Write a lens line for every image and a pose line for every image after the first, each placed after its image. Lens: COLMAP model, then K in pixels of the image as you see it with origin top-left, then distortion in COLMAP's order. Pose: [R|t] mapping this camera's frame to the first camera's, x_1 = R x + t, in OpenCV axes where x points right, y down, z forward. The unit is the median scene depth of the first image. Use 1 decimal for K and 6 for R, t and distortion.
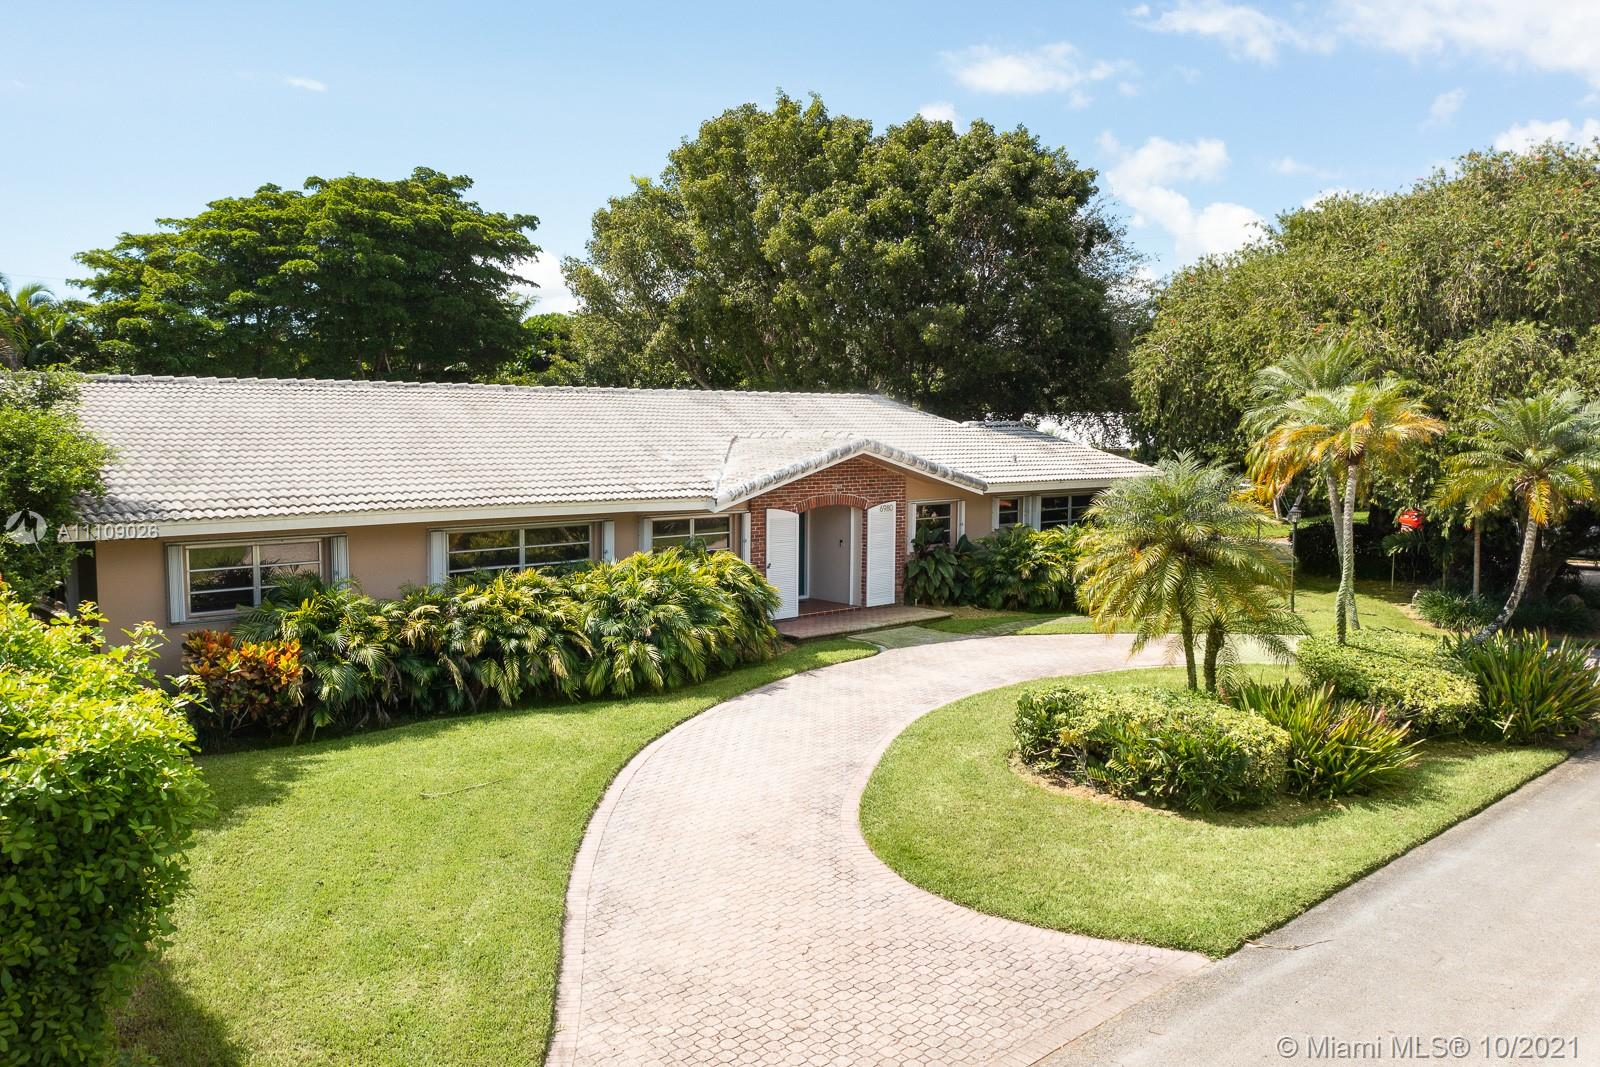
lens RADIAL K [[1261.9, 0, 775.7], [0, 1261.9, 534.1], [0, 0, 1]] dist [-0.024245, -0.002992]
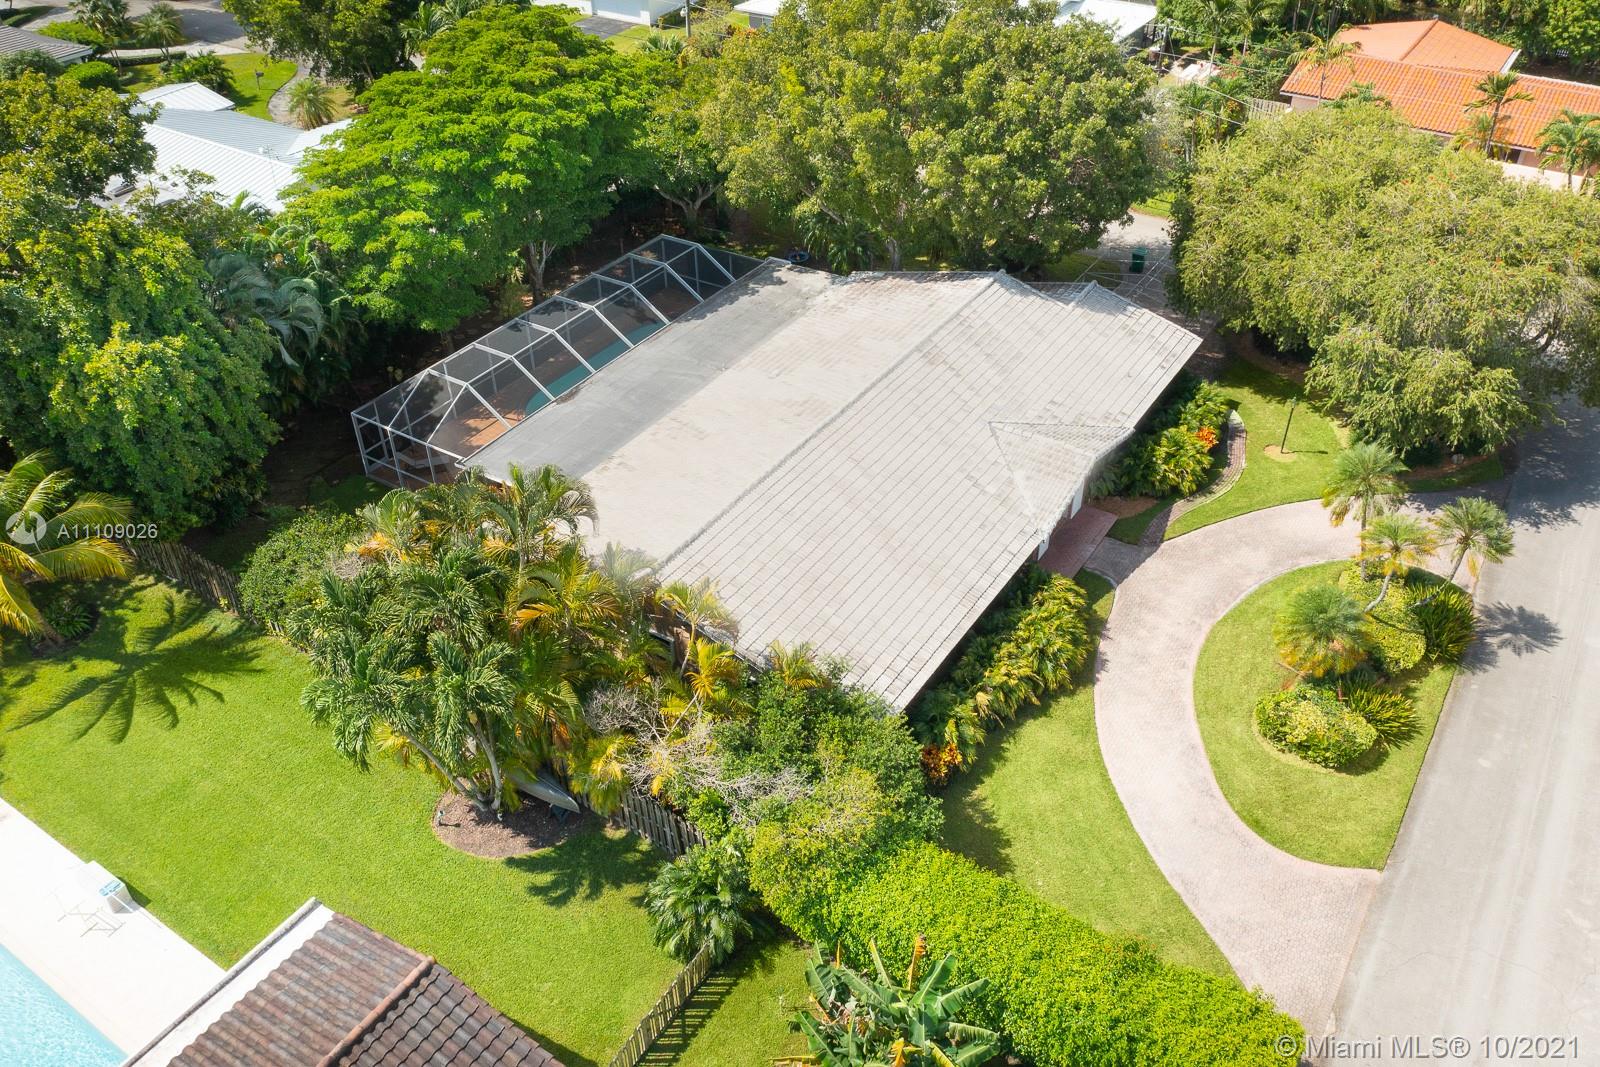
lens RADIAL K [[1279.7, 0, 792.6], [0, 1279.7, 537.2], [0, 0, 1]] dist [-0.024103, 0.000296]
pose [[0.968174, -0.170155, 0.183541, -0.660310], [0.045863, 0.841542, 0.538242, -0.932801], [-0.246042, -0.512694, 0.822562, -0.355008]]
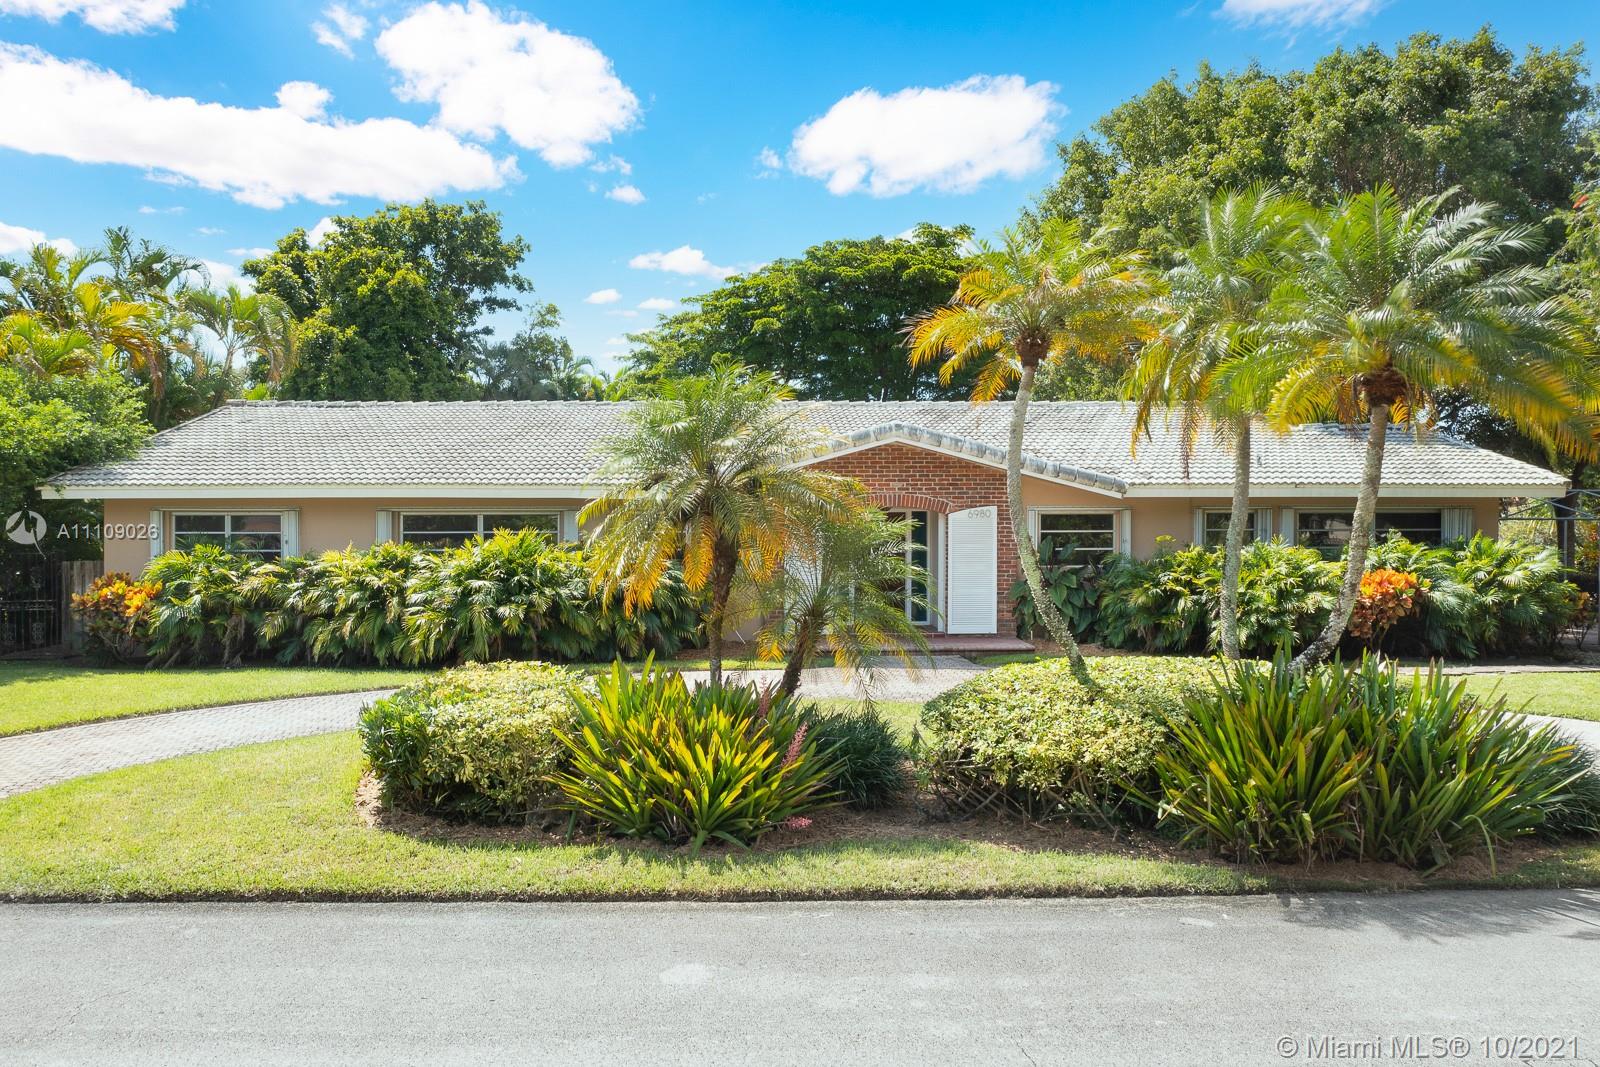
lens RADIAL K [[1261.9, 0, 775.7], [0, 1261.9, 534.1], [0, 0, 1]] dist [-0.024245, -0.002992]
pose [[0.751816, 0.002680, -0.659368, 0.571111], [-0.055314, 0.996723, -0.059017, 0.052166], [0.657049, 0.080842, 0.749500, 0.331513]]
